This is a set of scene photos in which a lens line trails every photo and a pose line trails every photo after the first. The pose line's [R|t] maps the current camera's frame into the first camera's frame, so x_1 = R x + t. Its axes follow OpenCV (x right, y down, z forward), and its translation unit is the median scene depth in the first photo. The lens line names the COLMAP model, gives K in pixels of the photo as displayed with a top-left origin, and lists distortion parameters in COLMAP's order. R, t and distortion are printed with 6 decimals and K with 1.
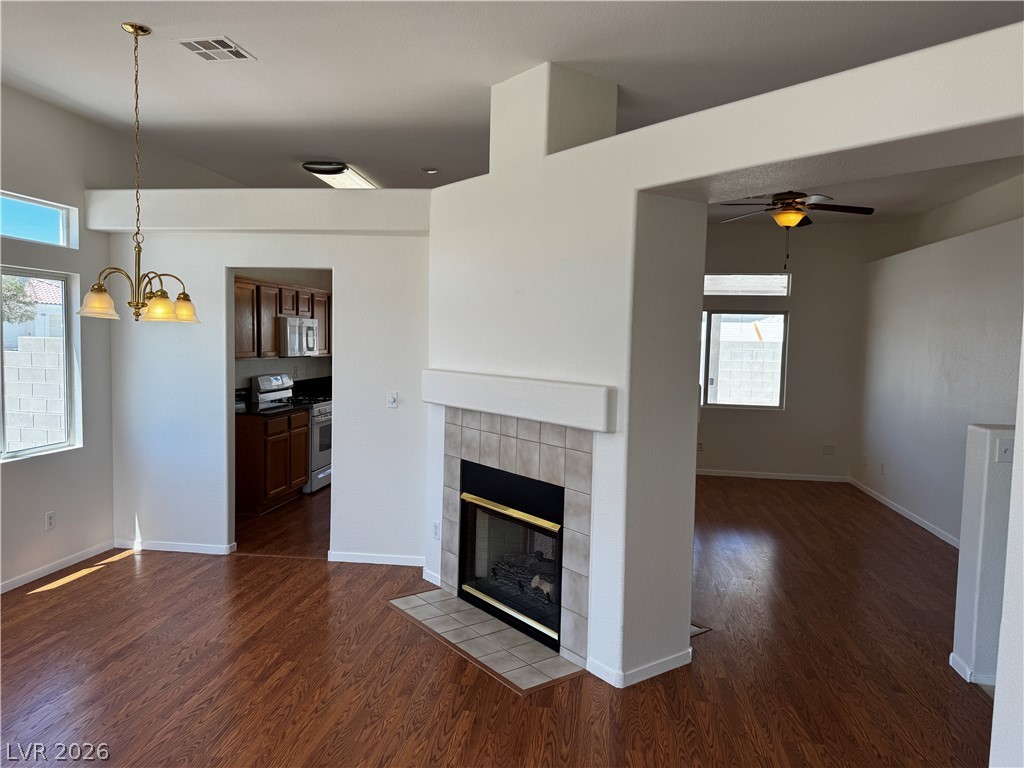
lens RADIAL K [[734.7, 0, 515.9], [0, 734.7, 380.6], [0, 0, 1]] dist [0.085444, -0.134390]
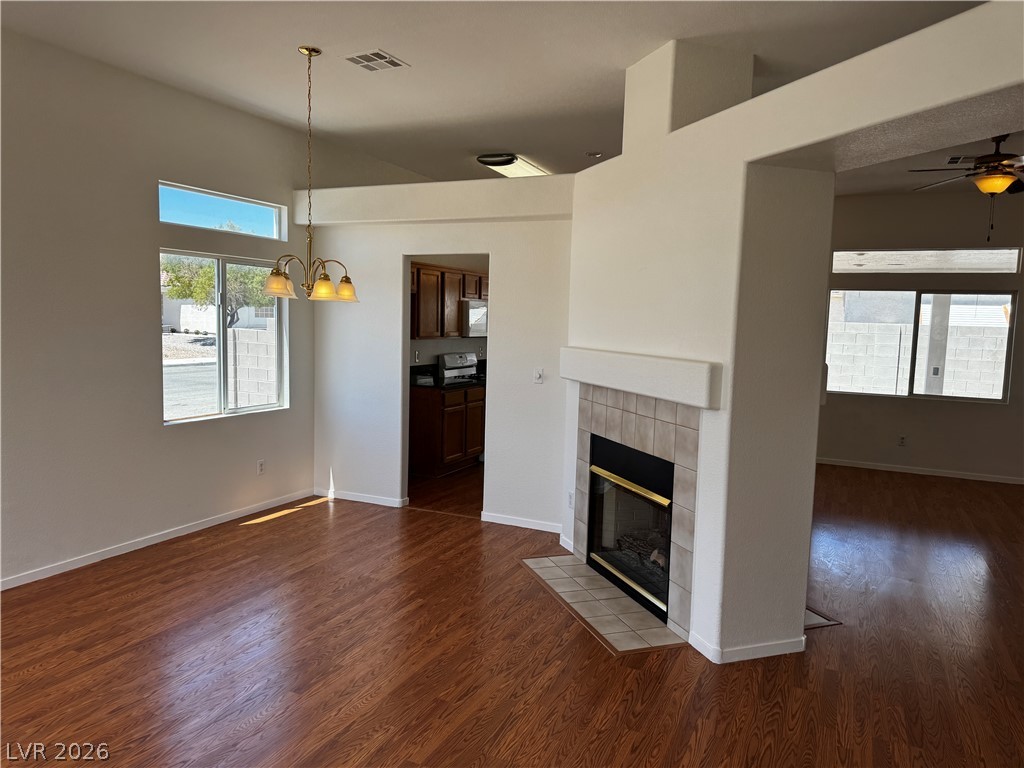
lens RADIAL K [[731.0, 0, 509.0], [0, 731.0, 383.6], [0, 0, 1]] dist [0.083137, -0.123404]
pose [[0.953138, 0.029267, -0.301118, 0.125075], [-0.022233, 0.999395, 0.026761, 0.011660], [0.301719, -0.018812, 0.953211, -0.023364]]
